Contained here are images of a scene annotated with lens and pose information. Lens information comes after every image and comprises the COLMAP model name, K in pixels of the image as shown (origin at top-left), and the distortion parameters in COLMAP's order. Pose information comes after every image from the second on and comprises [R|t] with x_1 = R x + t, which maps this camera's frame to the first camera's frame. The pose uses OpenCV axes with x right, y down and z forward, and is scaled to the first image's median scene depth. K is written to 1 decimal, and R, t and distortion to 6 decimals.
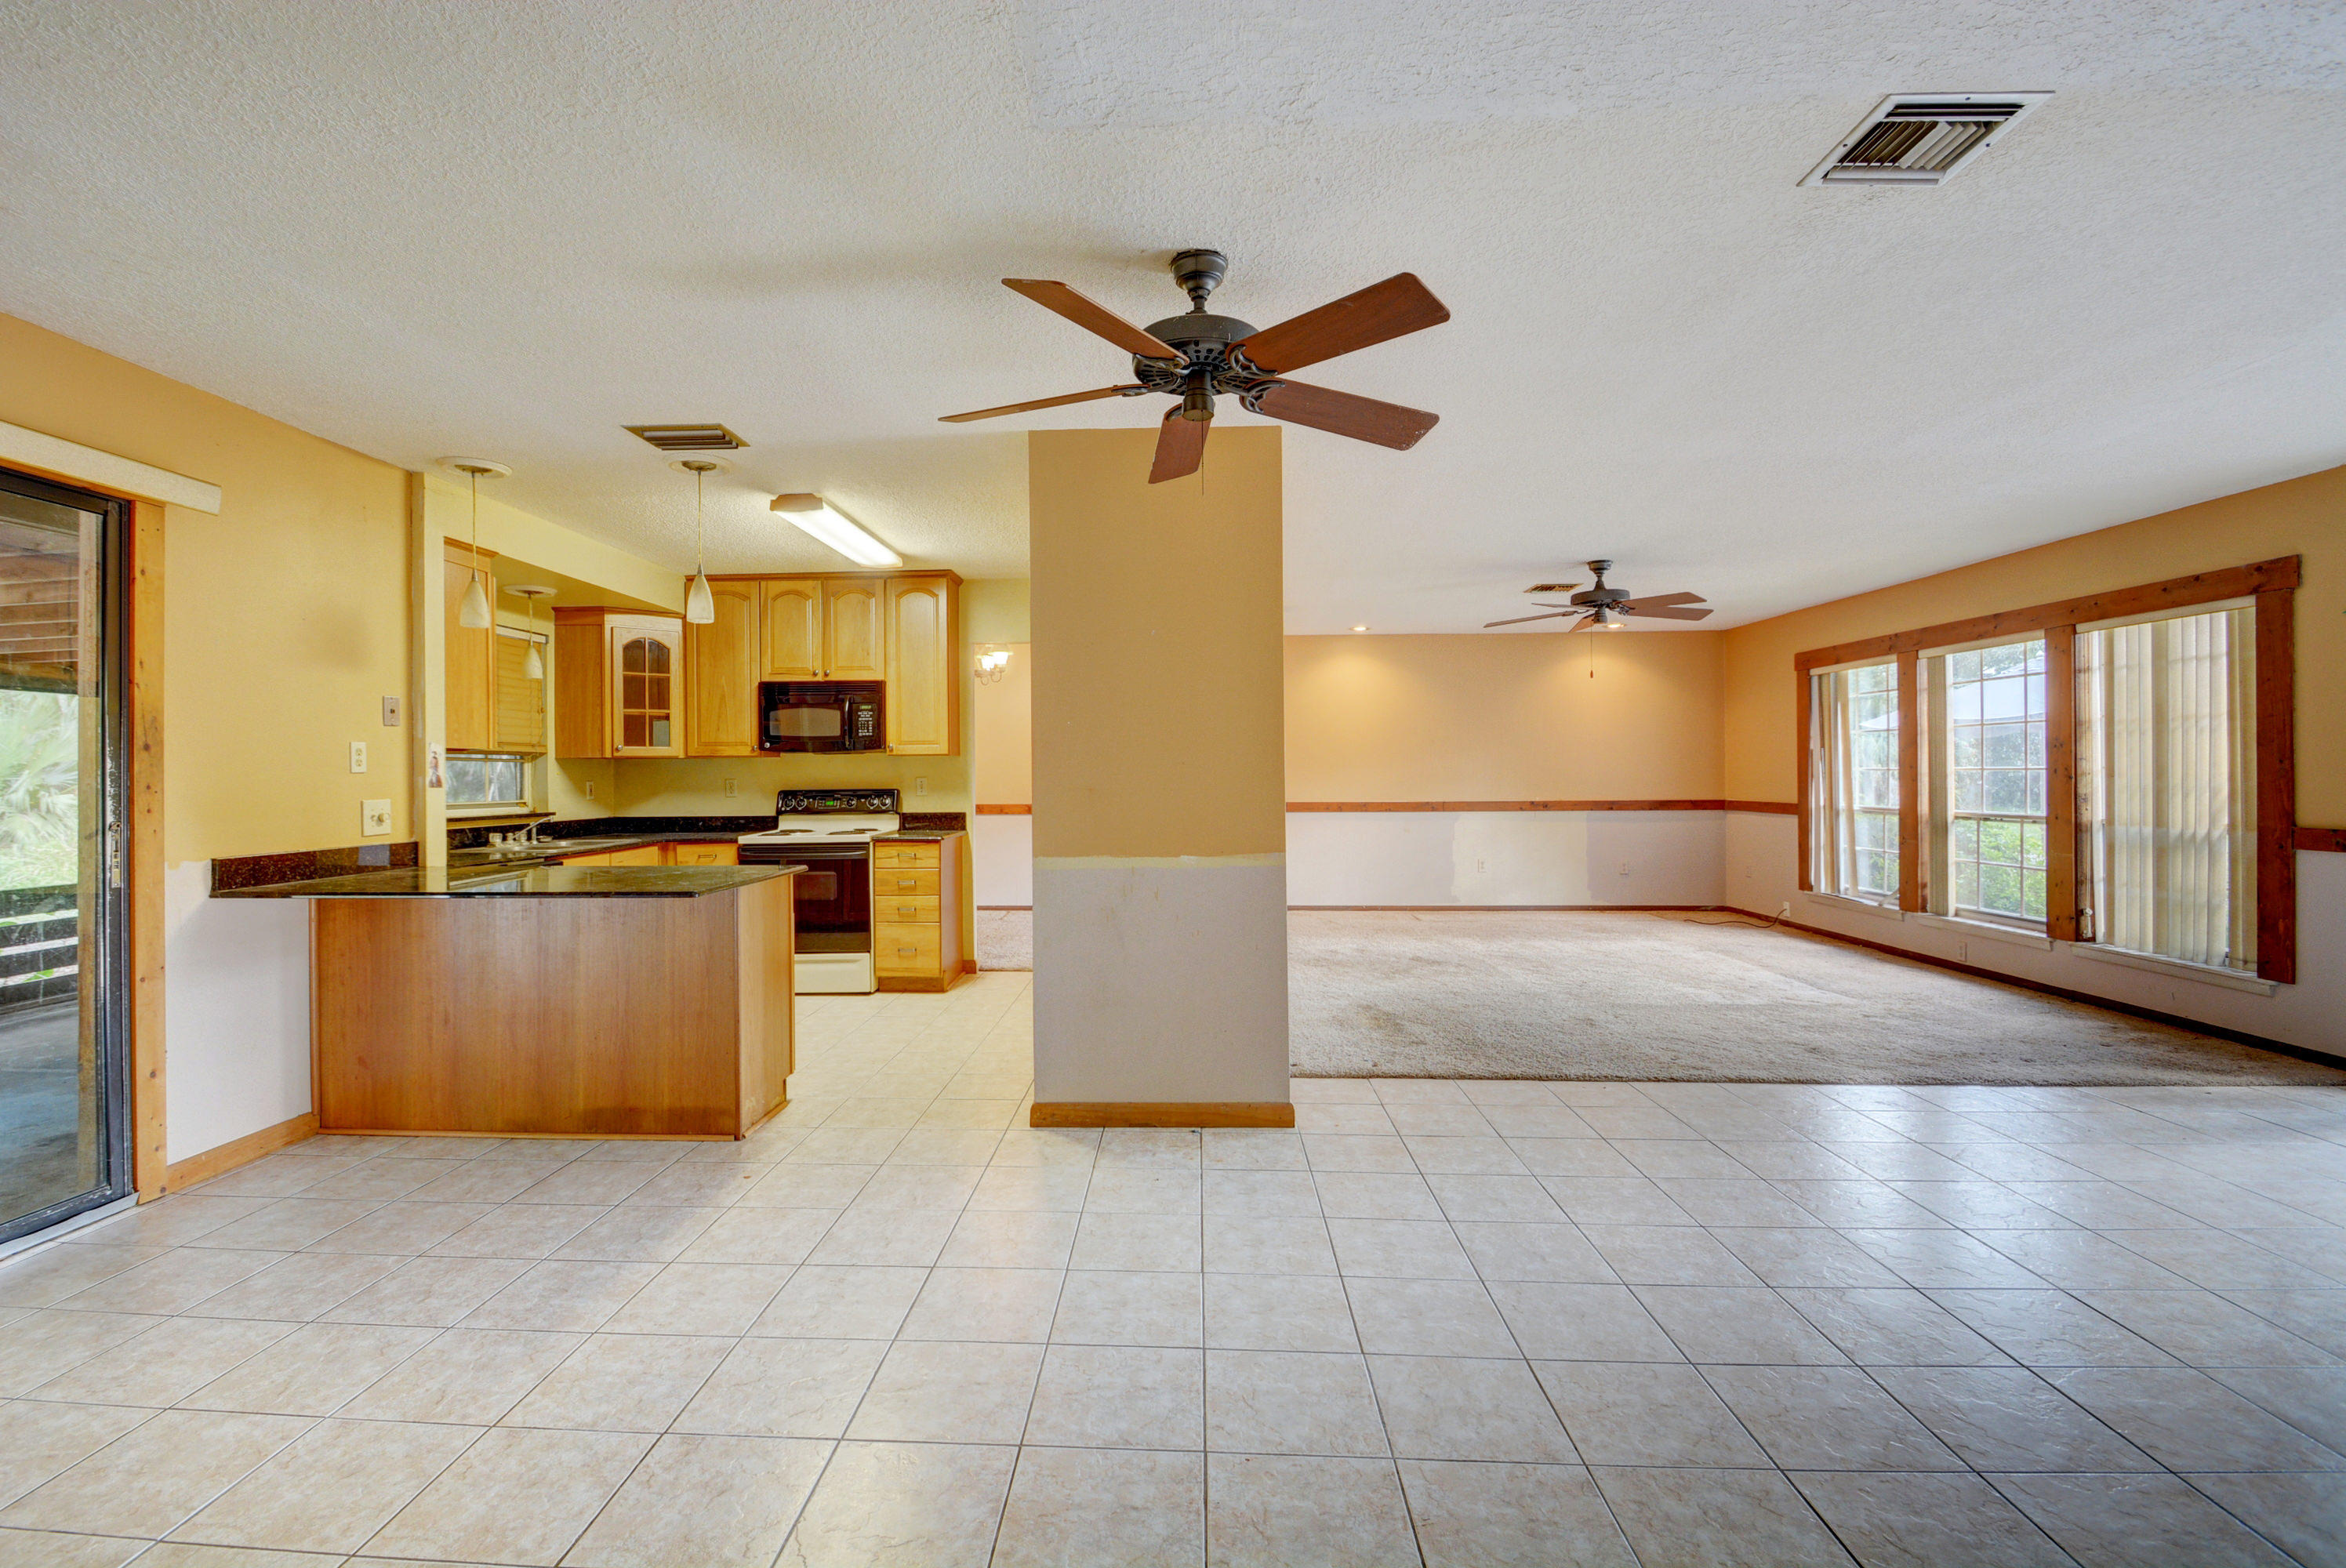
lens RADIAL K [[1037.4, 0, 1132.7], [0, 1037.4, 770.2], [0, 0, 1]] dist [0.011425, -0.015188]
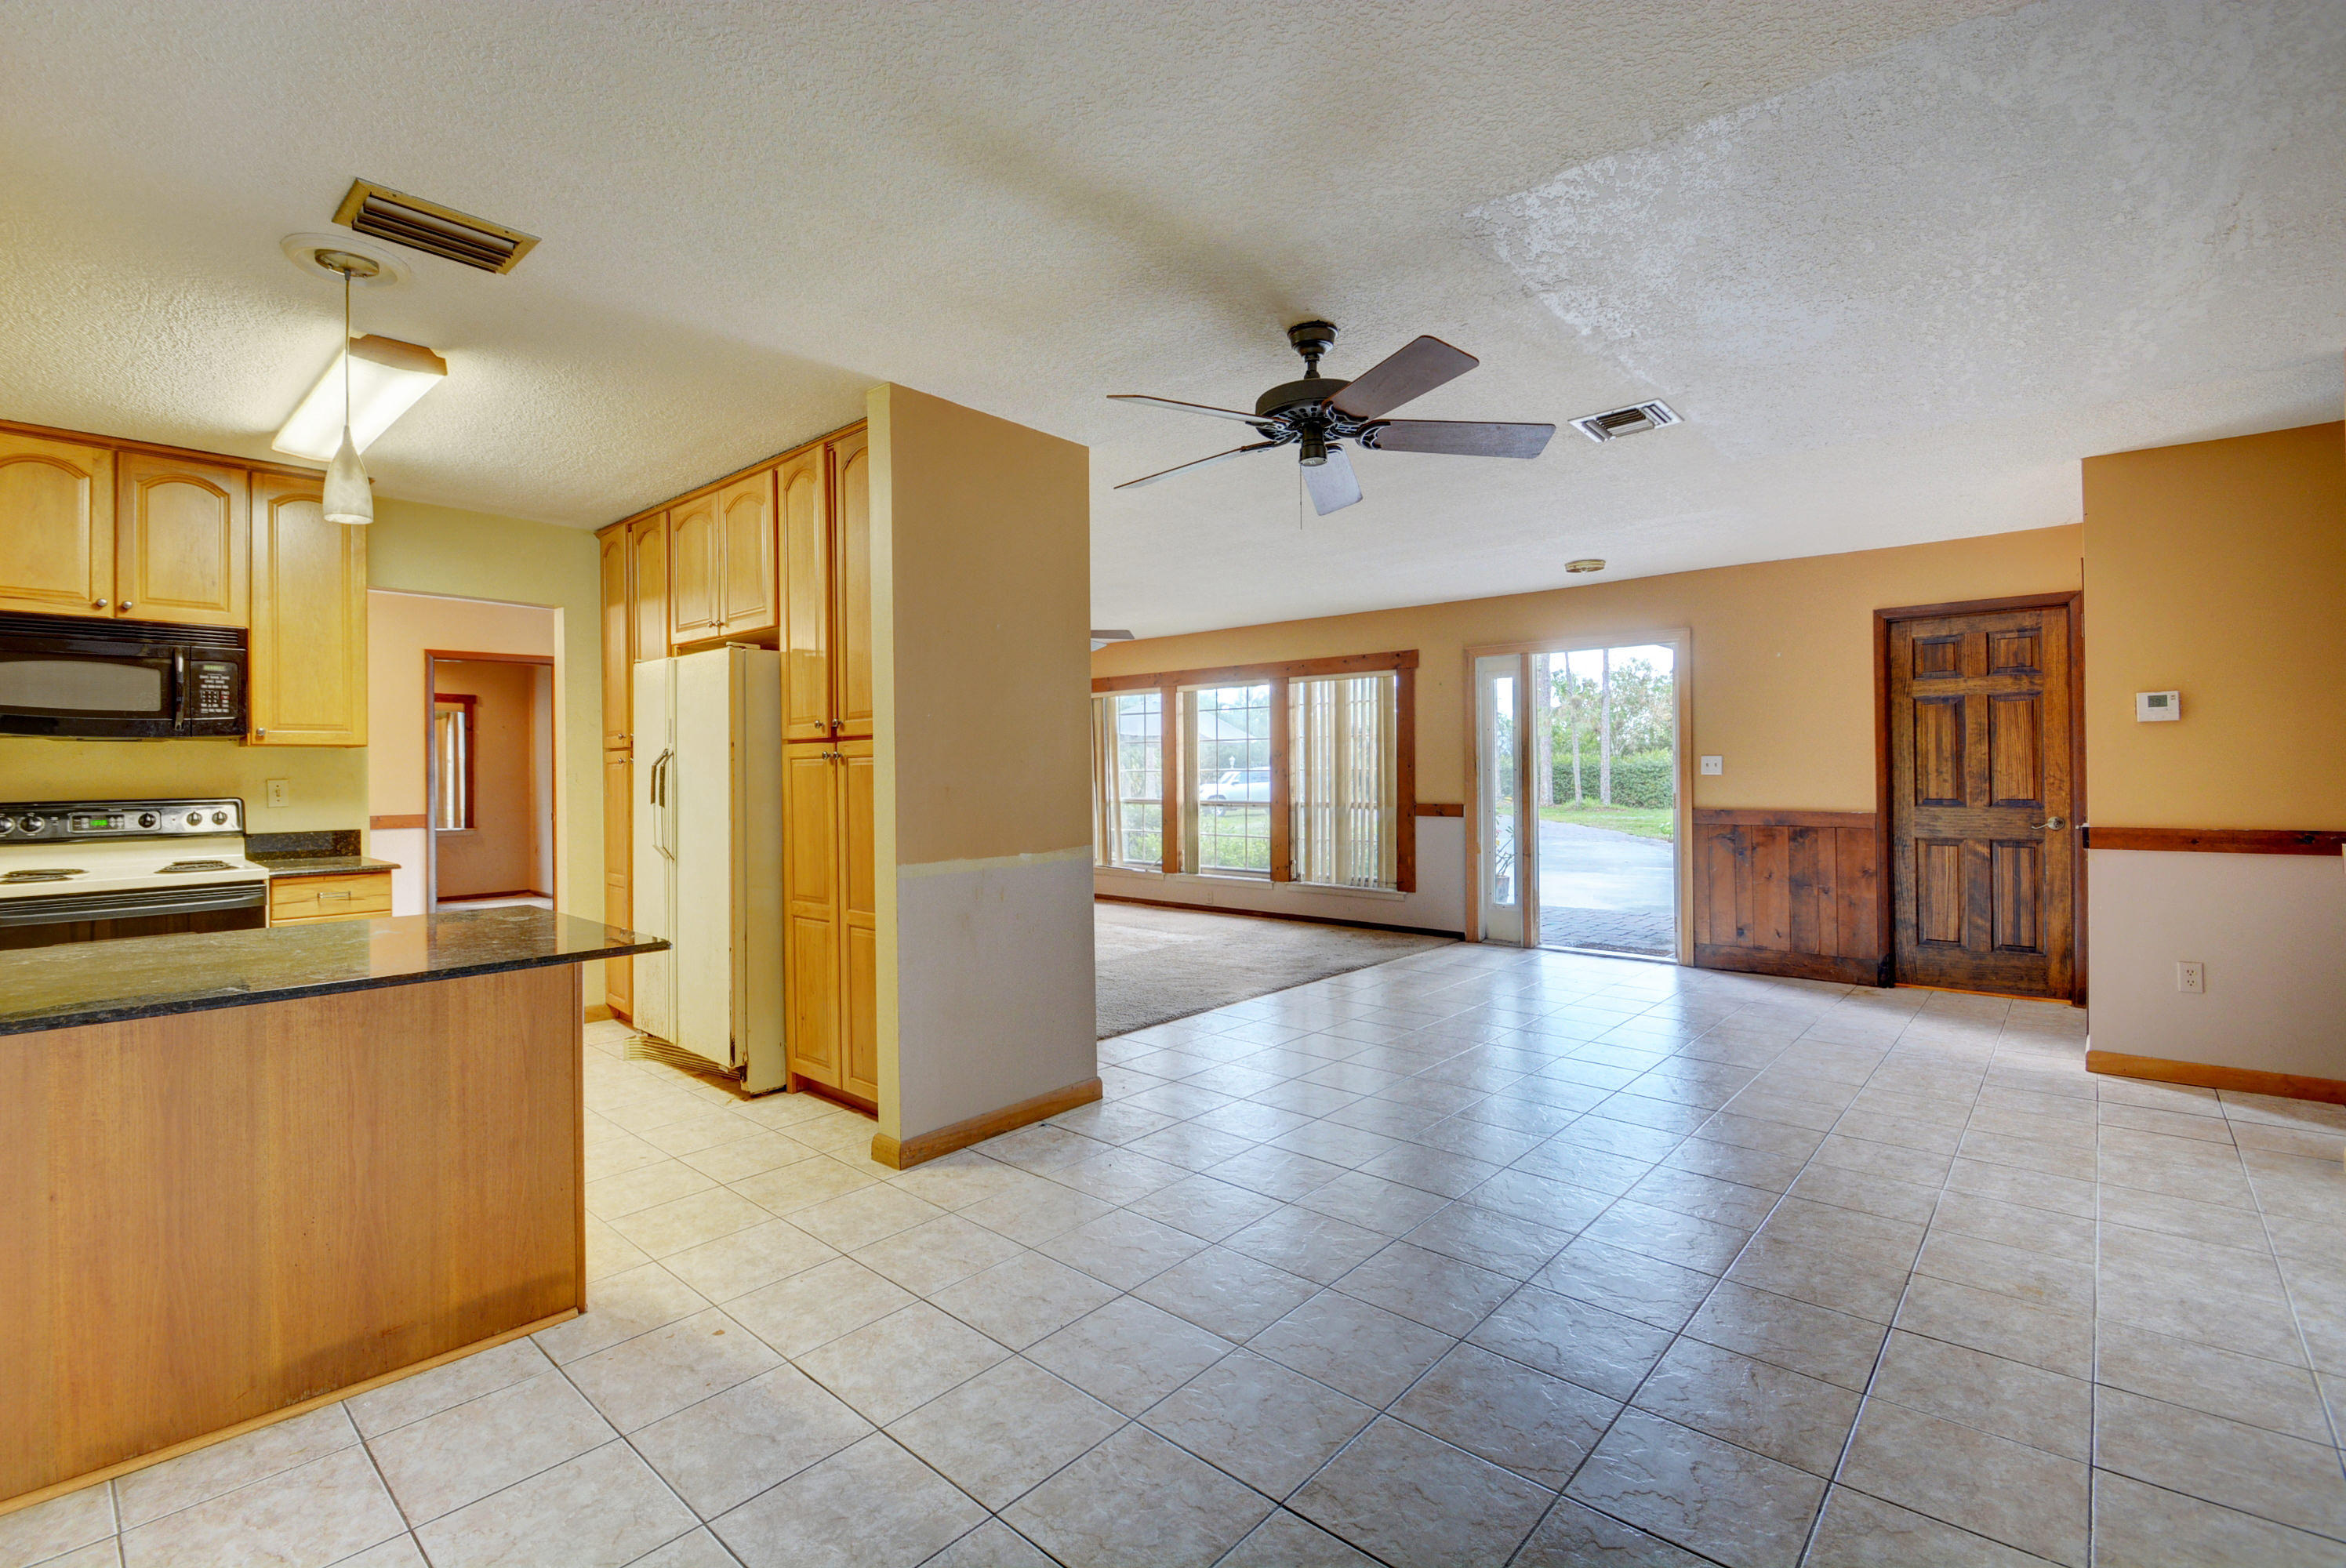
lens RADIAL K [[1037.4, 0, 1132.7], [0, 1037.4, 770.2], [0, 0, 1]] dist [0.011425, -0.015188]
pose [[0.636333, 0.002714, 0.771410, -0.427697], [-0.000737, 0.999995, -0.002910, 0.003389], [-0.771414, 0.001284, 0.636332, 0.185212]]
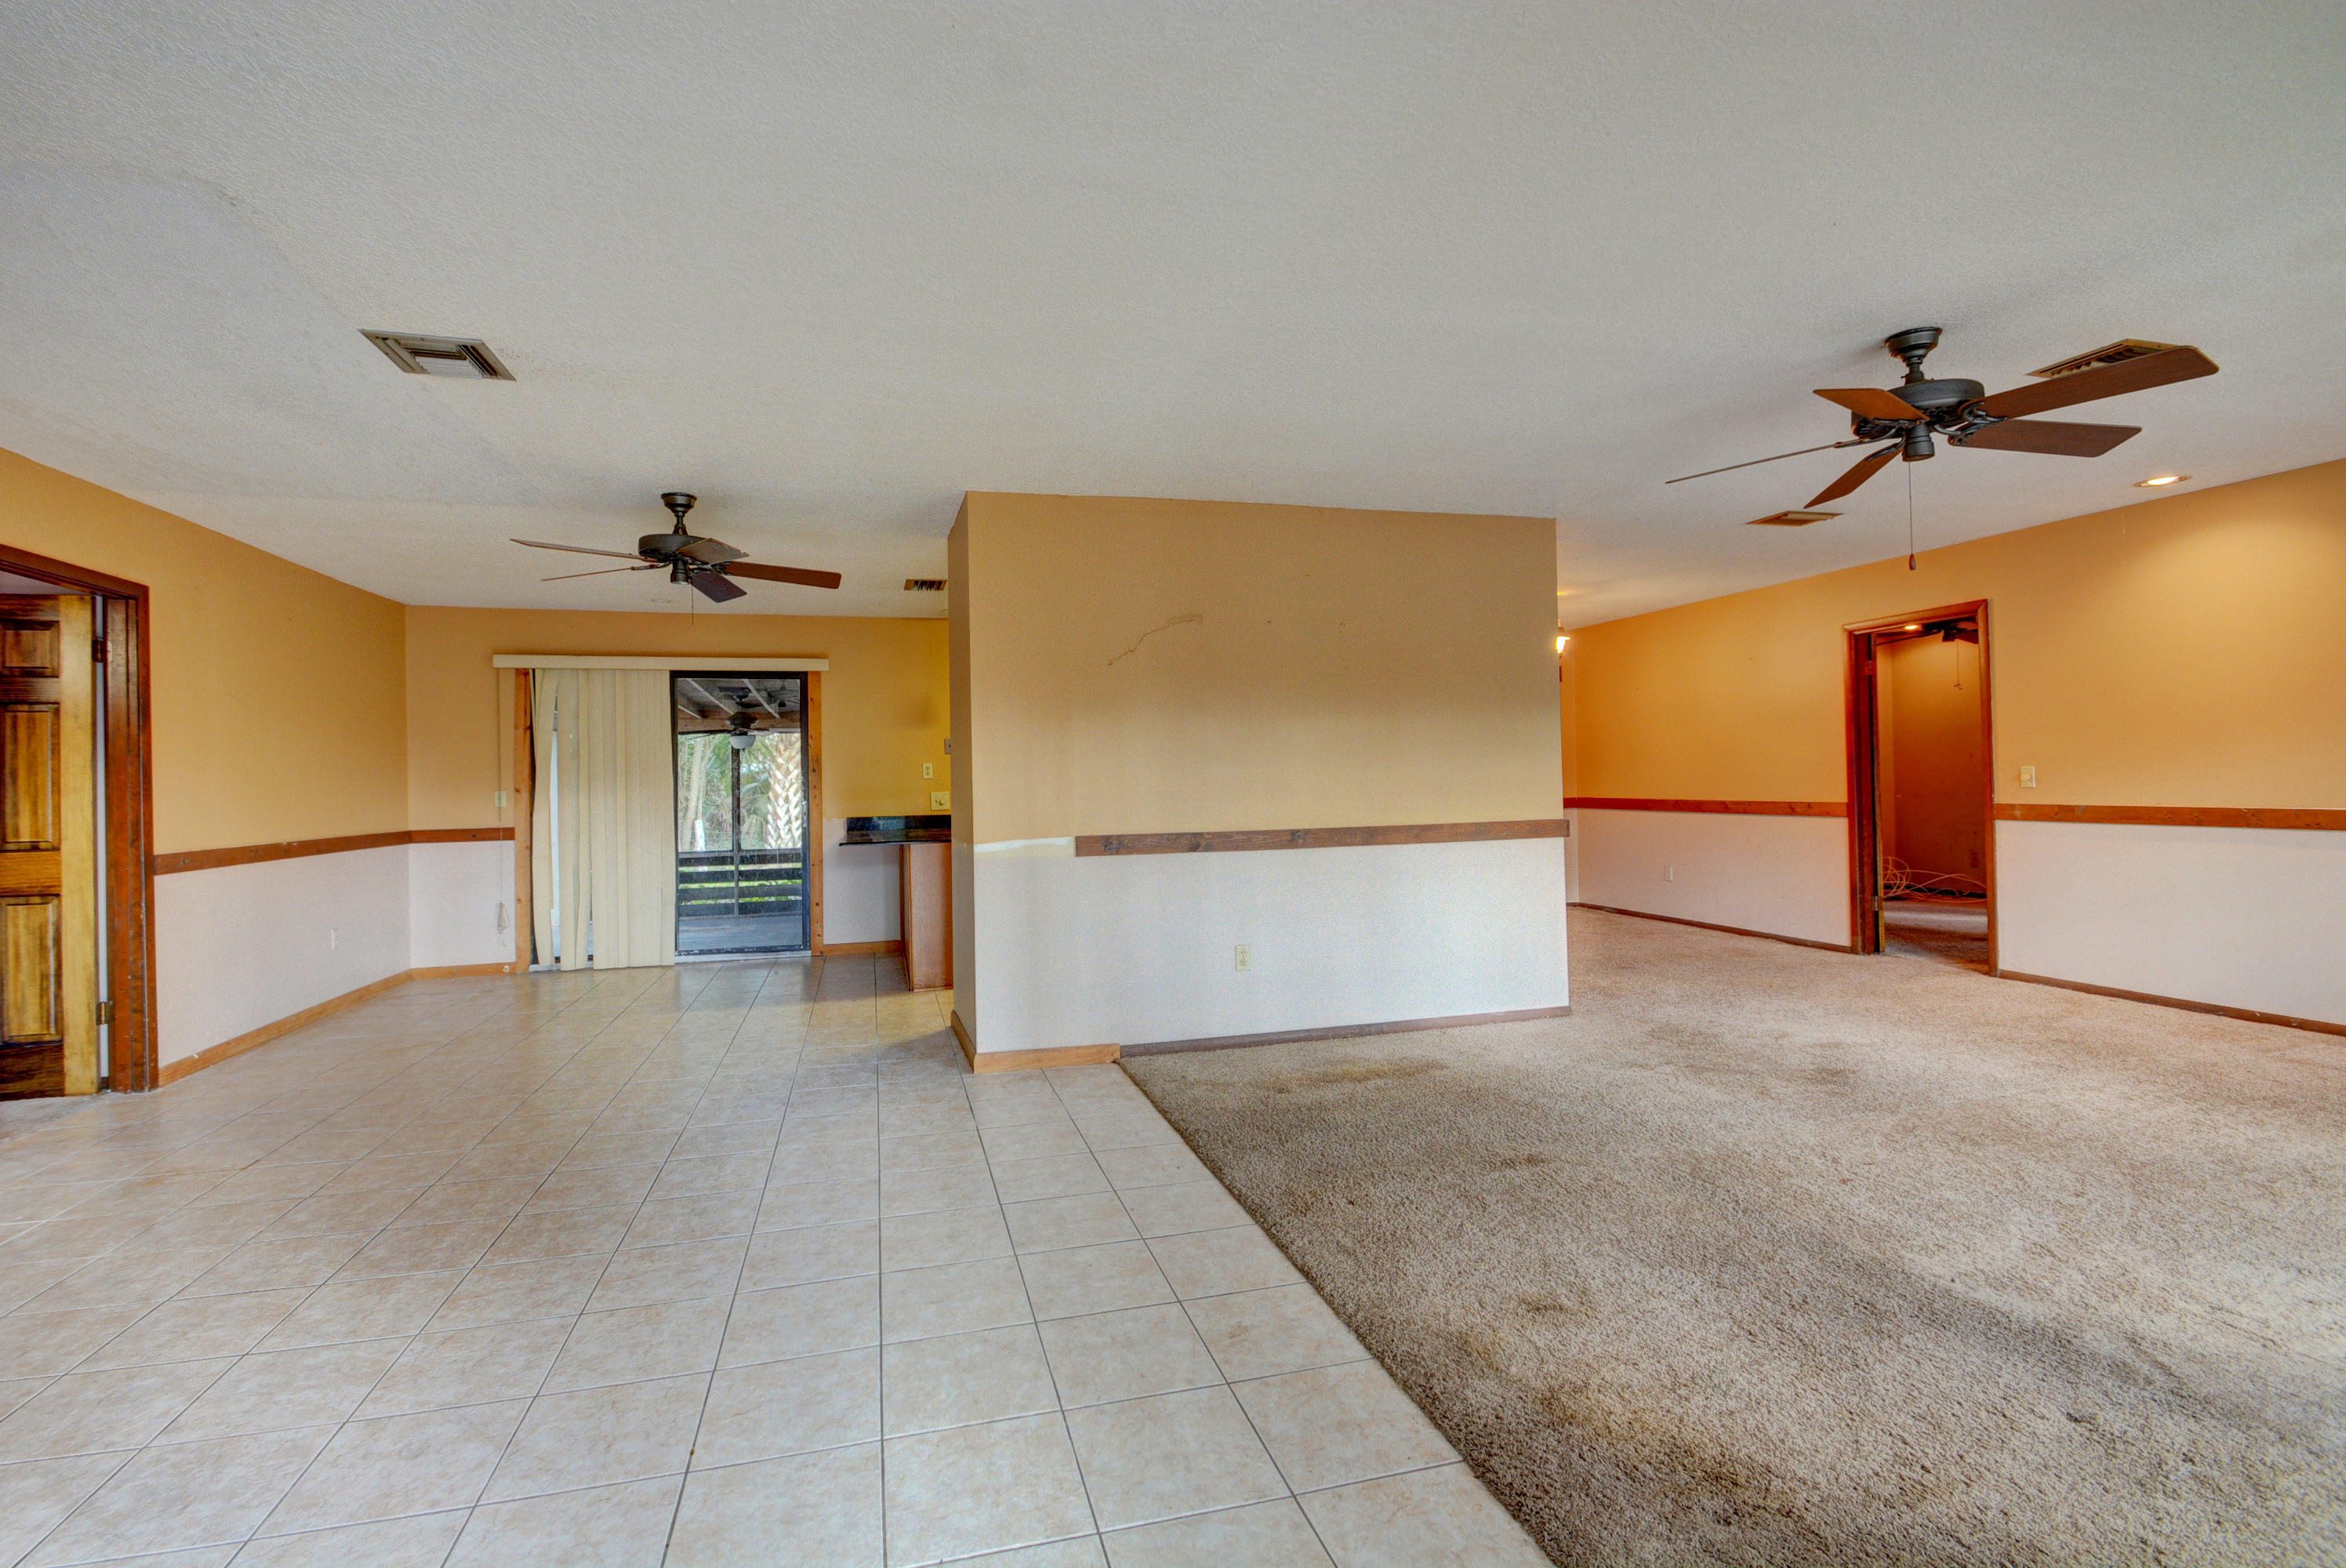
lens RADIAL K [[1037.4, 0, 1132.7], [0, 1037.4, 770.2], [0, 0, 1]] dist [0.011425, -0.015188]
pose [[0.300371, -0.008114, -0.953788, 0.884510], [0.023950, 0.999713, -0.000962, -0.001695], [0.953522, -0.022554, 0.300479, 0.532653]]
